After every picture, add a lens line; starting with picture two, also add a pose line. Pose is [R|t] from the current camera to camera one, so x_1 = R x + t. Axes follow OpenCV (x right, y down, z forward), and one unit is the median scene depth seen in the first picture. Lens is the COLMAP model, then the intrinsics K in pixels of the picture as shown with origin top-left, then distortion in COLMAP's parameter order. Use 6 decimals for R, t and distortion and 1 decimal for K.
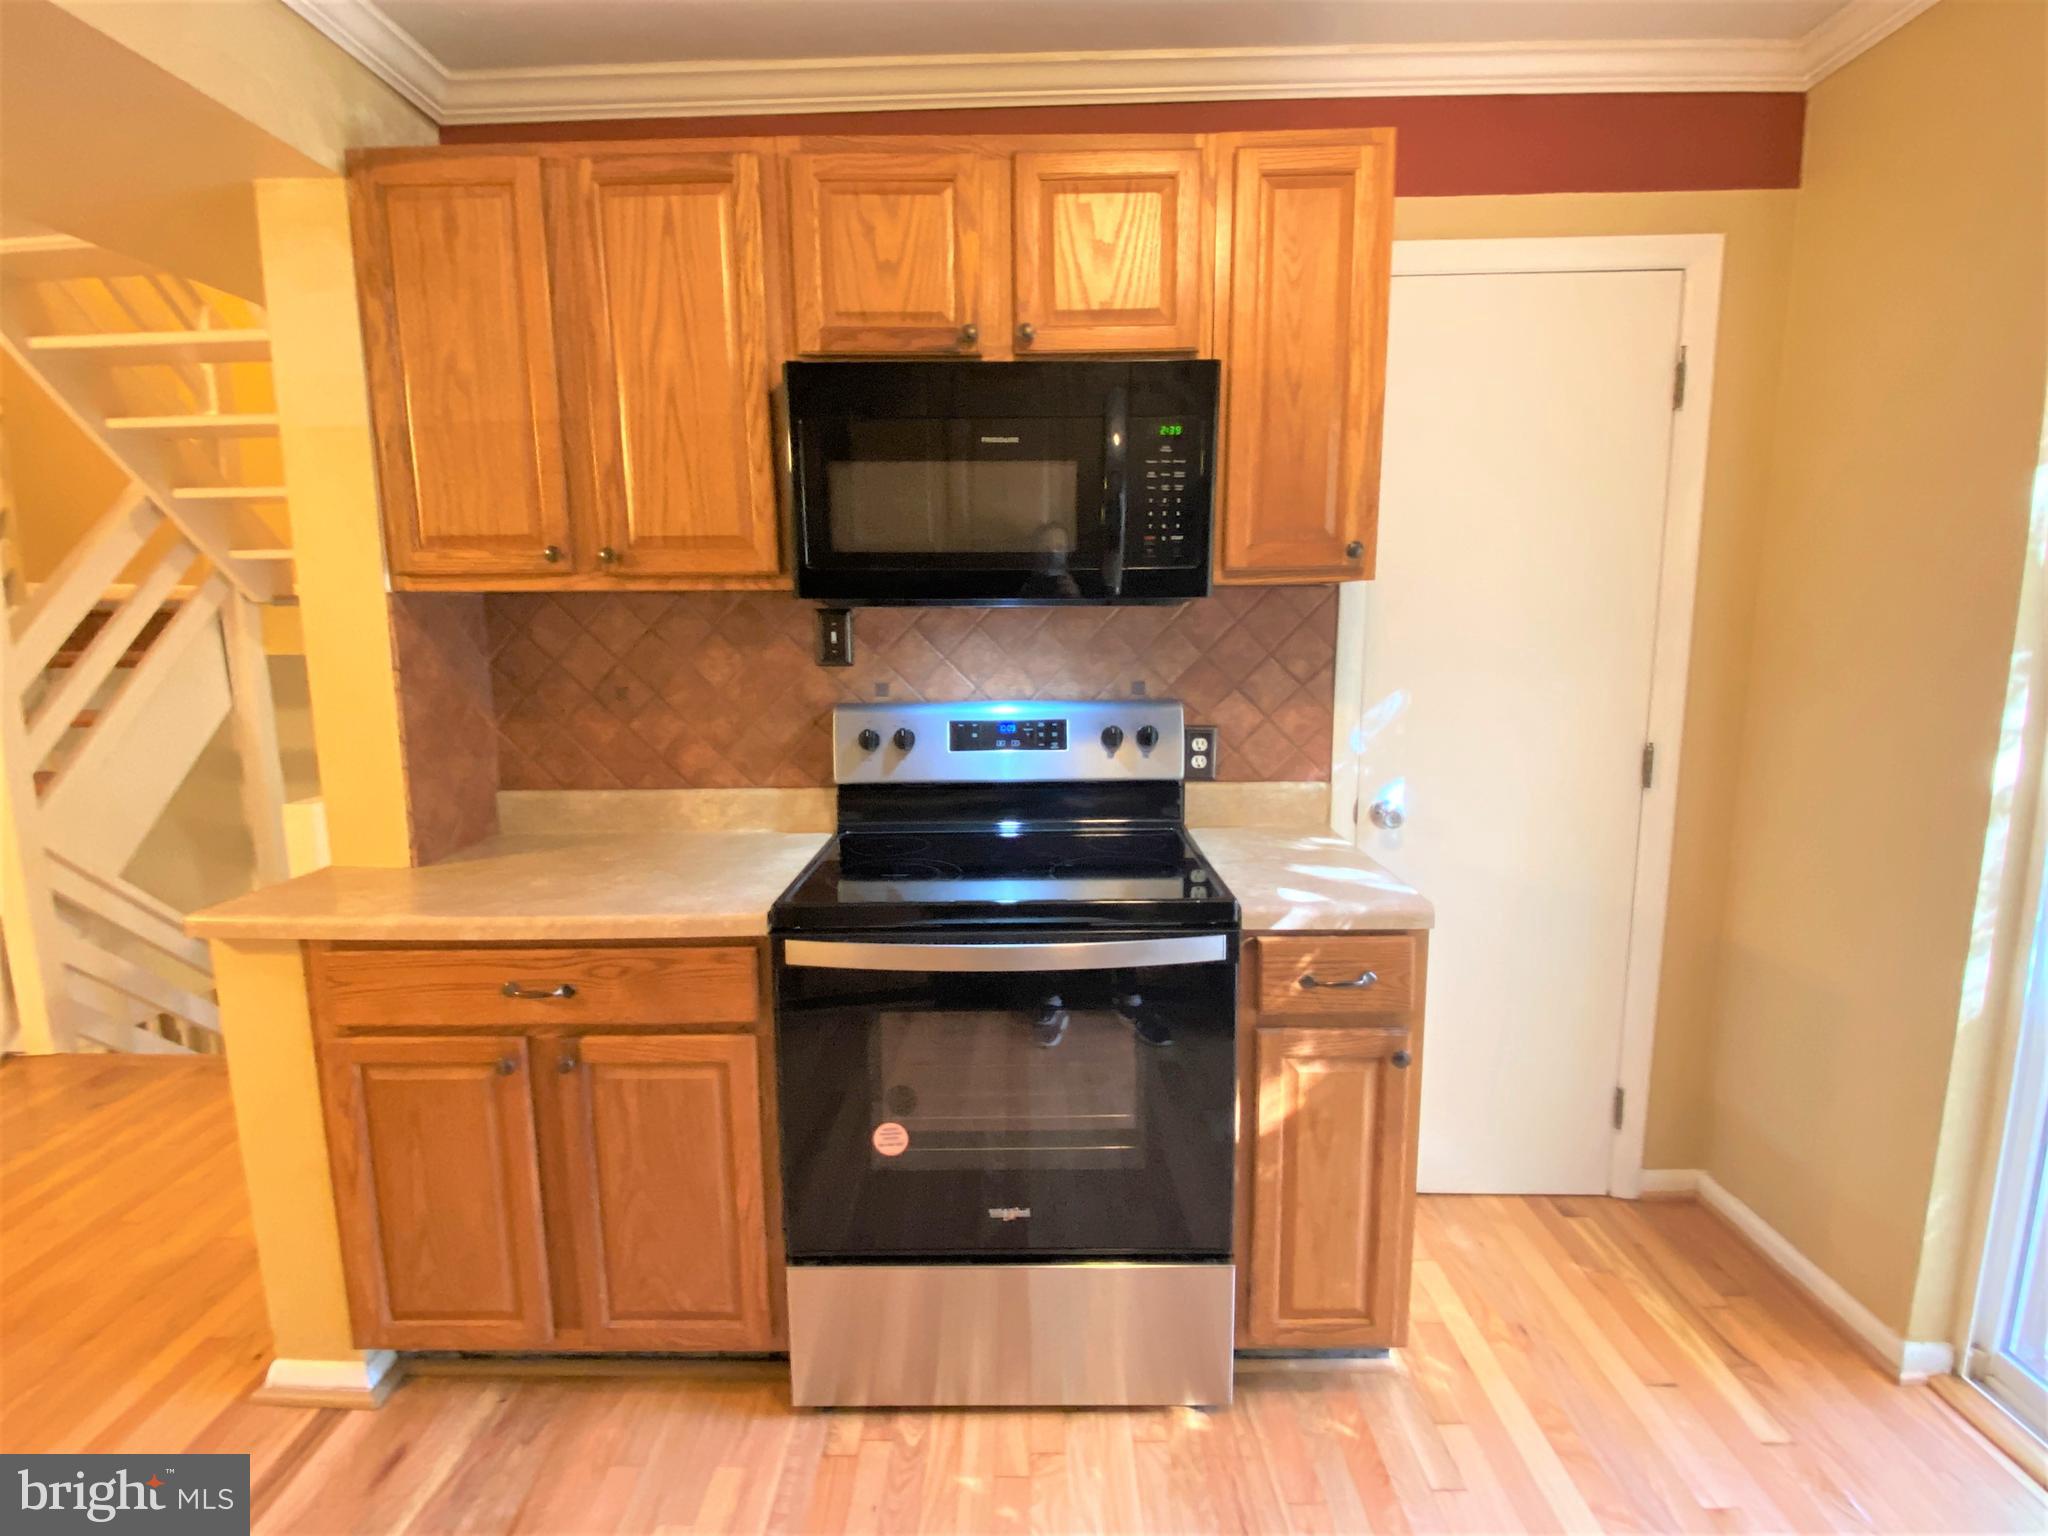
lens RADIAL K [[968.4, 0, 1016.3], [0, 968.4, 758.2], [0, 0, 1]] dist [0.021106, -0.020915]
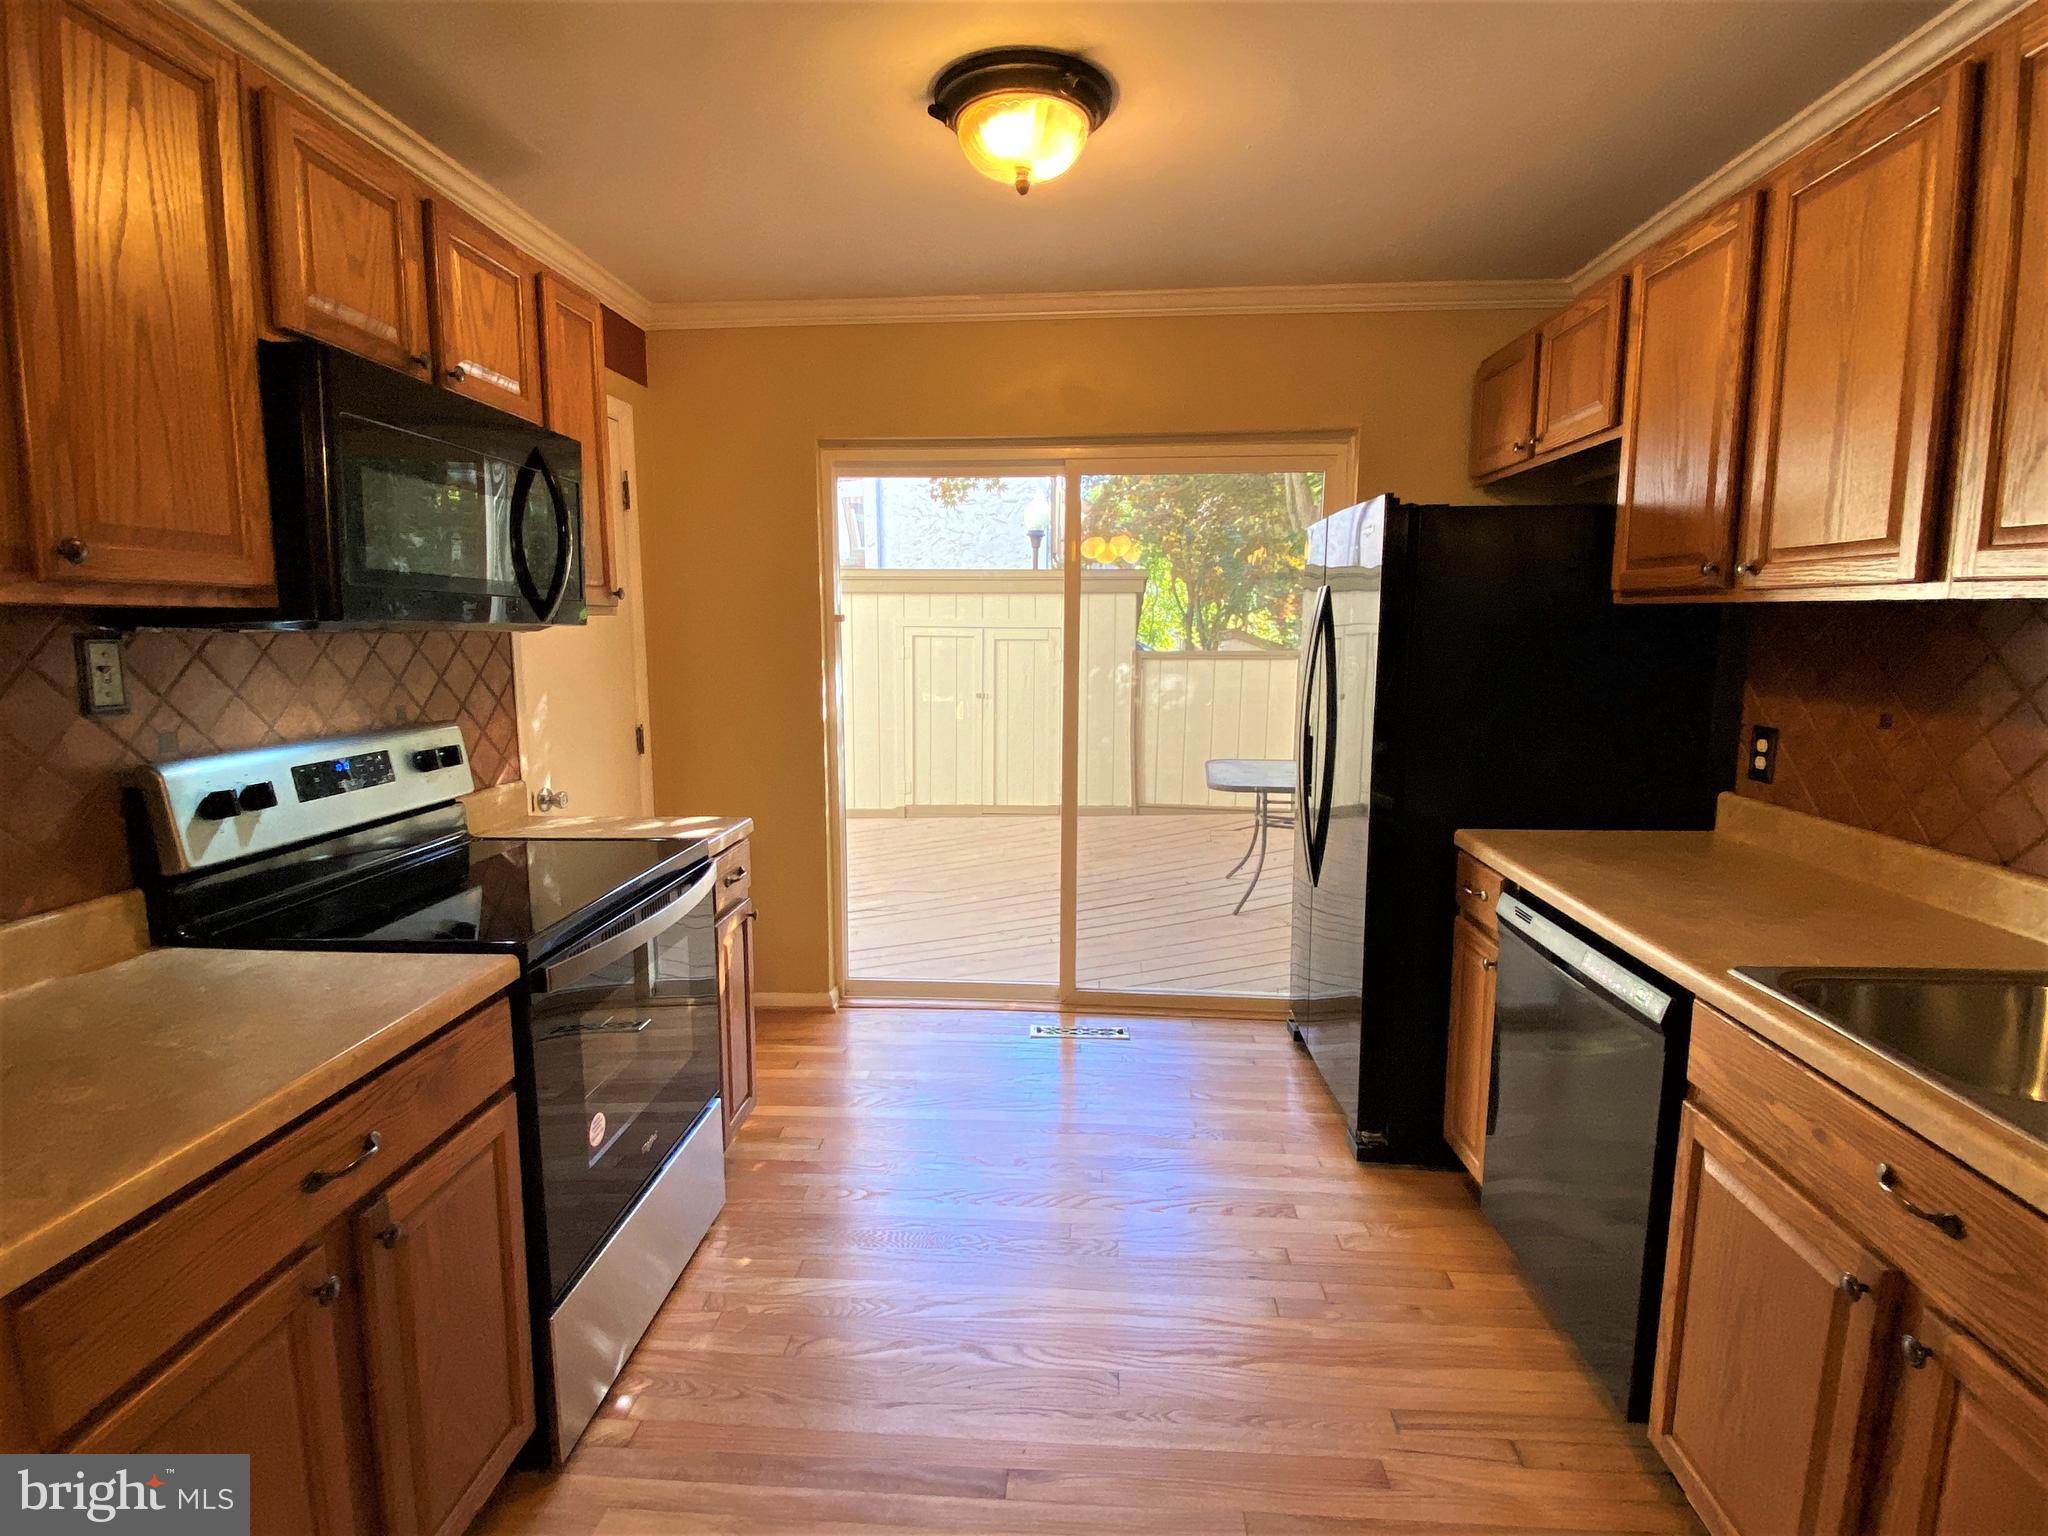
lens RADIAL K [[988.4, 0, 1031.2], [0, 988.4, 756.9], [0, 0, 1]] dist [0.025202, -0.021422]
pose [[0.038642, -0.118165, 0.992242, -0.897084], [0.148414, 0.982649, 0.111243, -0.048222], [-0.988170, 0.142964, 0.055509, 0.318245]]
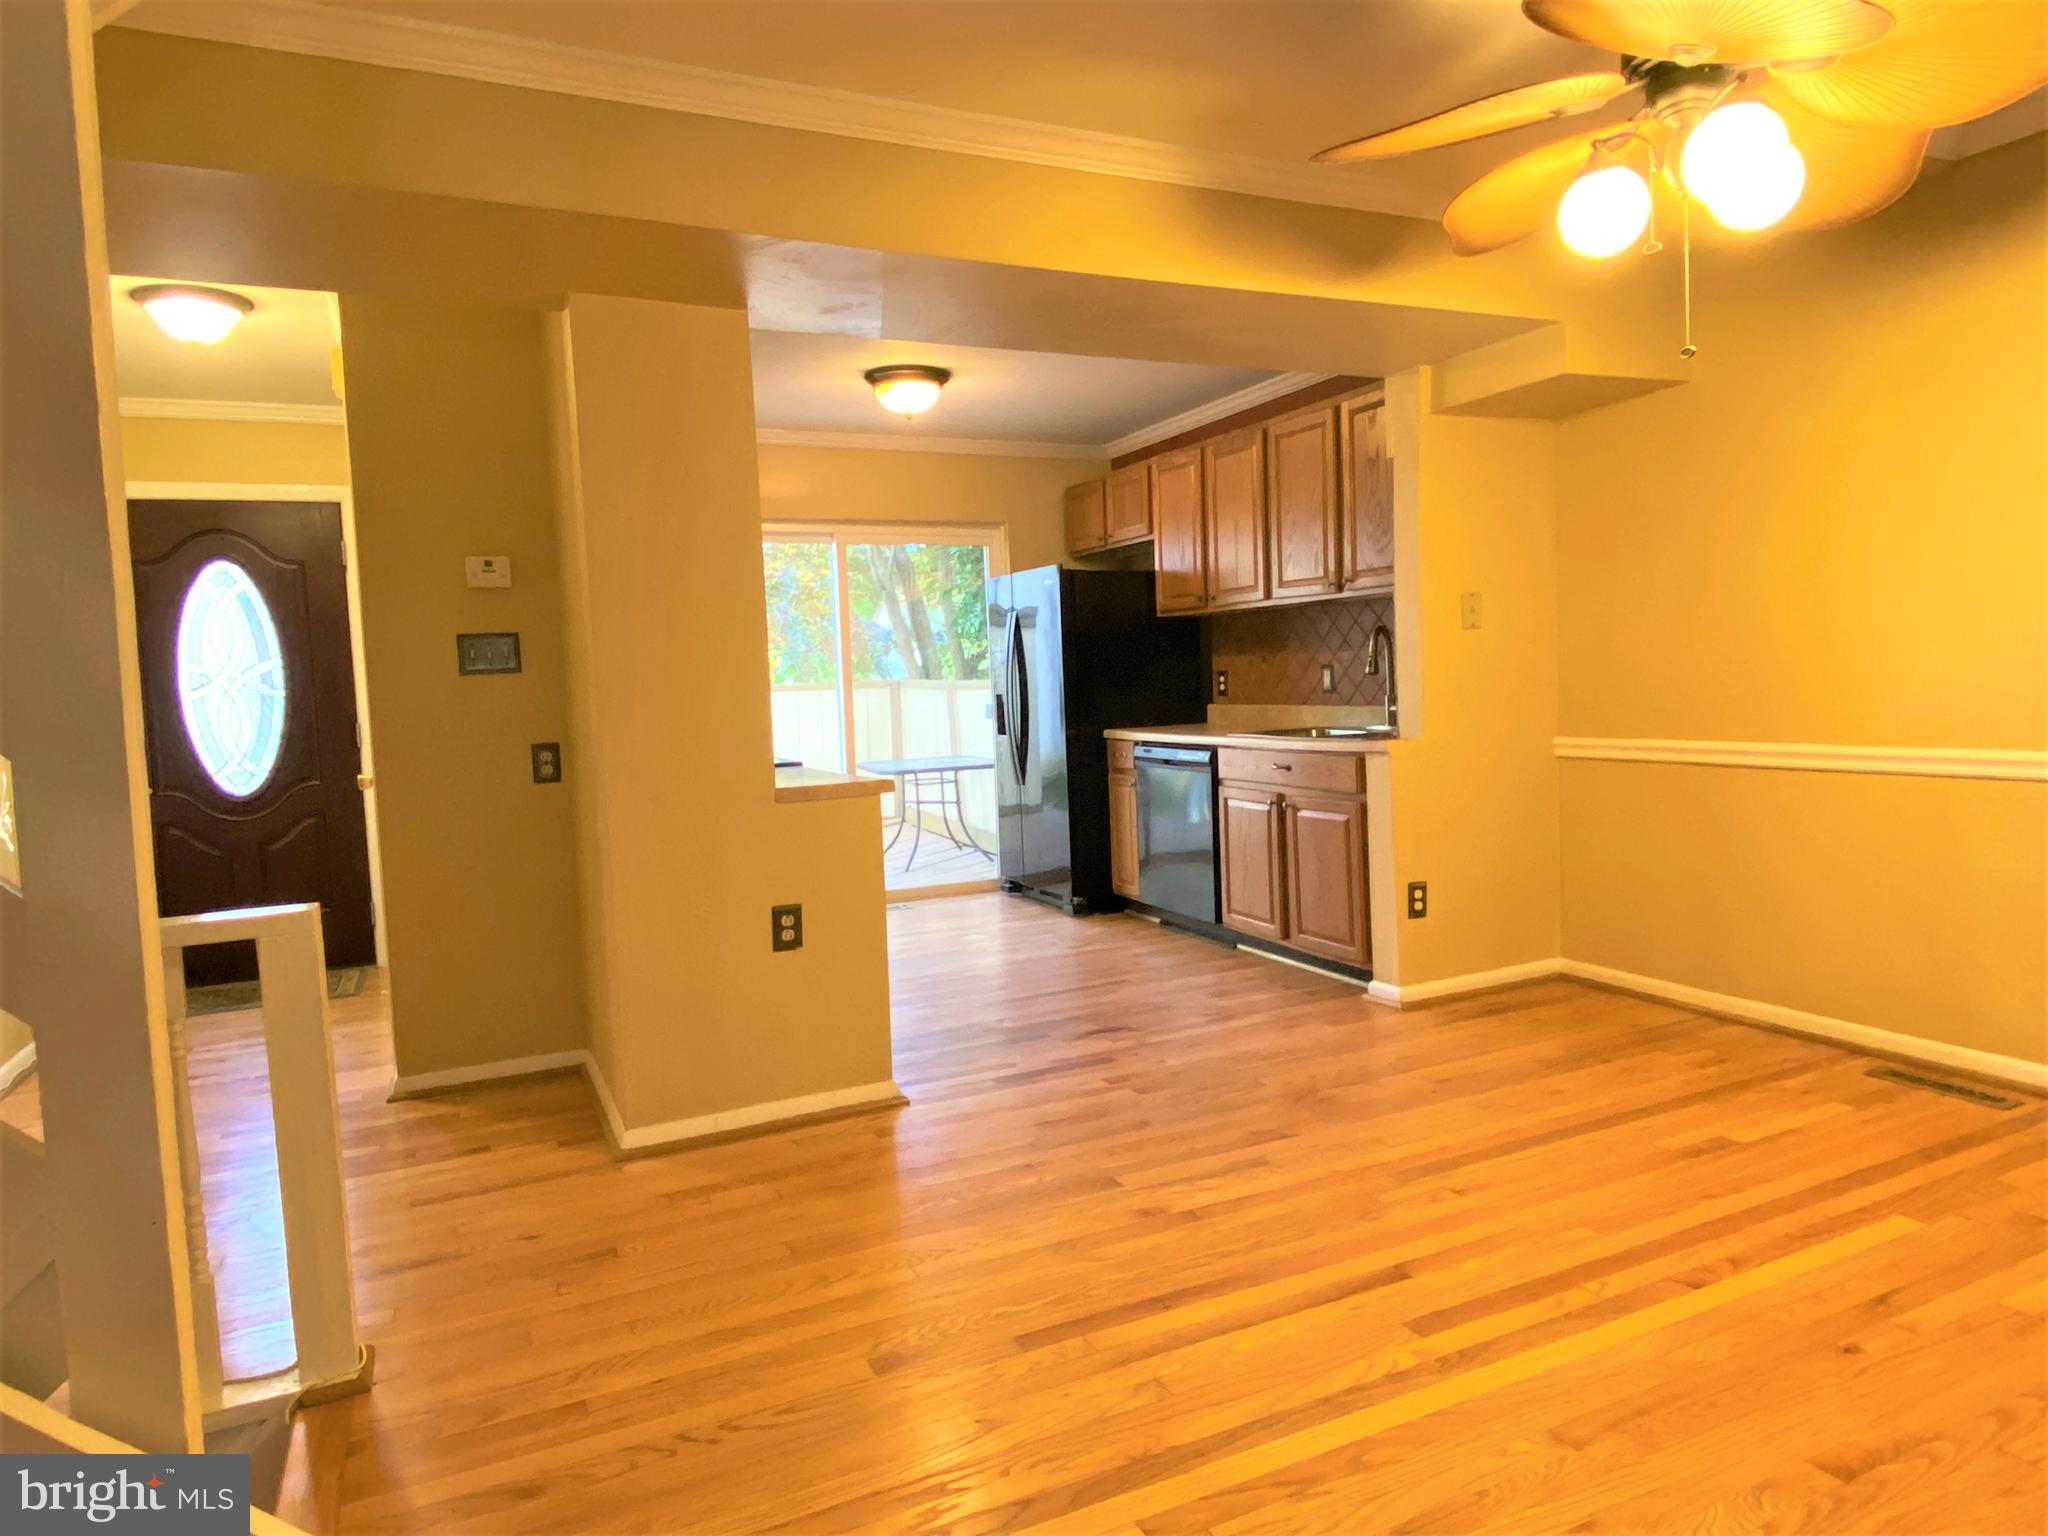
lens RADIAL K [[1206.0, 0, 1024.0], [0, 1206.0, 768.0], [0, 0, 1]] dist [0.035307, -0.000374]
pose [[-0.445508, -0.032994, 0.894670, -2.199937], [0.181213, 0.975312, 0.126204, -0.064874], [-0.876747, 0.218351, -0.428530, 1.313296]]
